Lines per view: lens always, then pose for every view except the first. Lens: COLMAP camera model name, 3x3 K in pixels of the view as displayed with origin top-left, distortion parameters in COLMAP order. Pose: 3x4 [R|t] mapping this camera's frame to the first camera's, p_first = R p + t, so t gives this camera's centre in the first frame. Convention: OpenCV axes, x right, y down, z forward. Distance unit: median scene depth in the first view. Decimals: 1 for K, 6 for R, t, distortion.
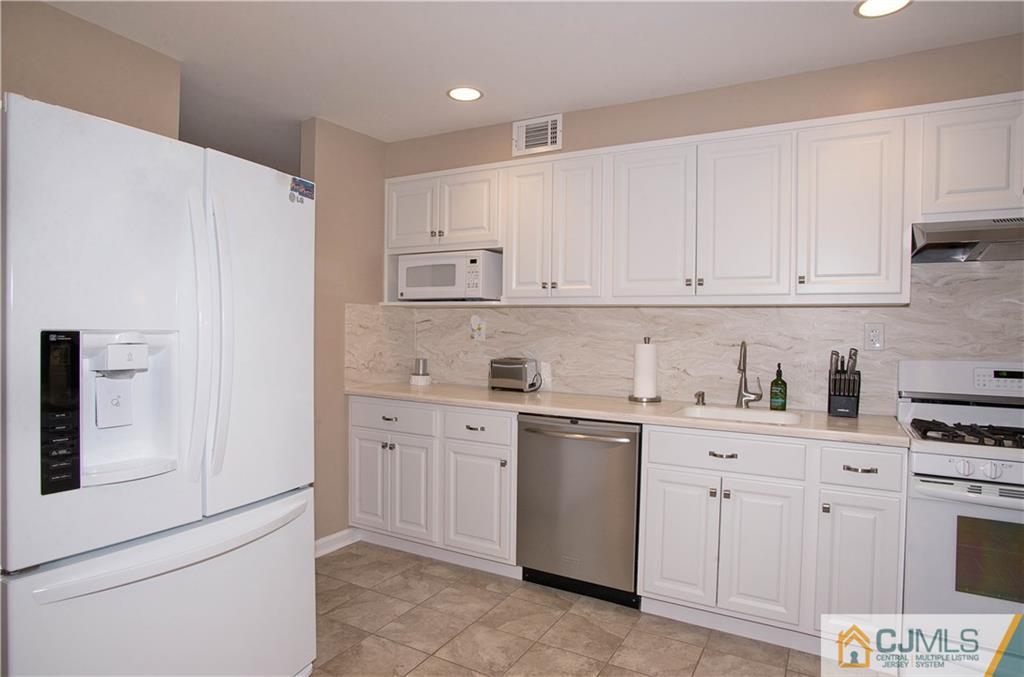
lens RADIAL K [[592.3, 0, 512.5], [0, 592.3, 336.4], [0, 0, 1]] dist [-0.045956, 0.001474]
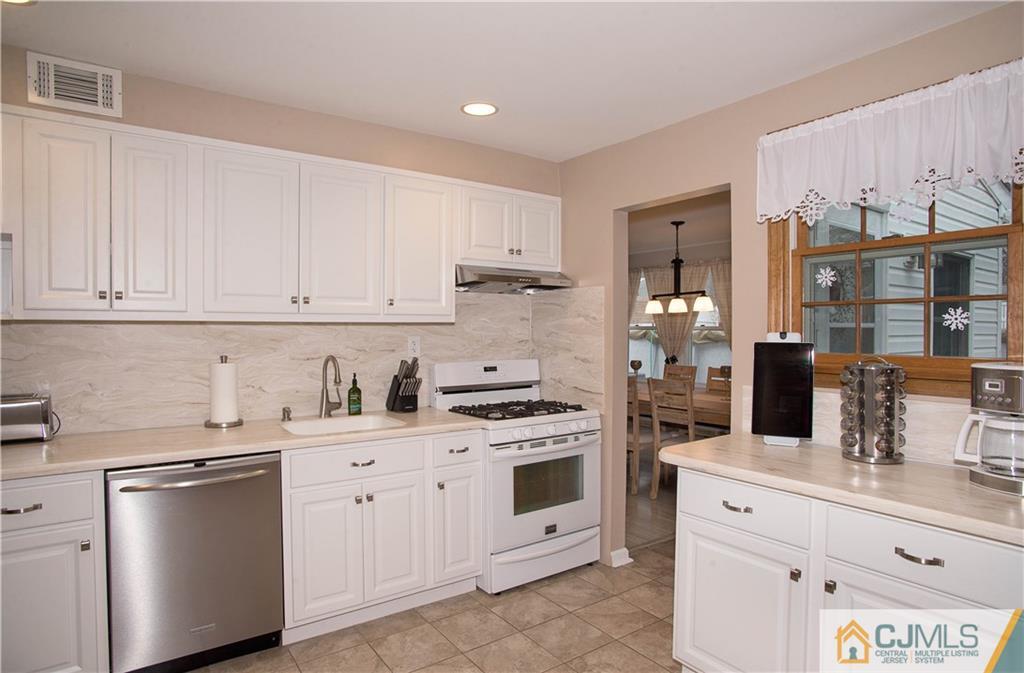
lens RADIAL K [[569.4, 0, 515.6], [0, 569.4, 336.3], [0, 0, 1]] dist [-0.066686, 0.022743]
pose [[0.421055, -0.027947, 0.906605, -0.401157], [0.014979, 0.999603, 0.023857, -0.046653], [-0.906912, 0.003535, 0.421306, 0.259581]]
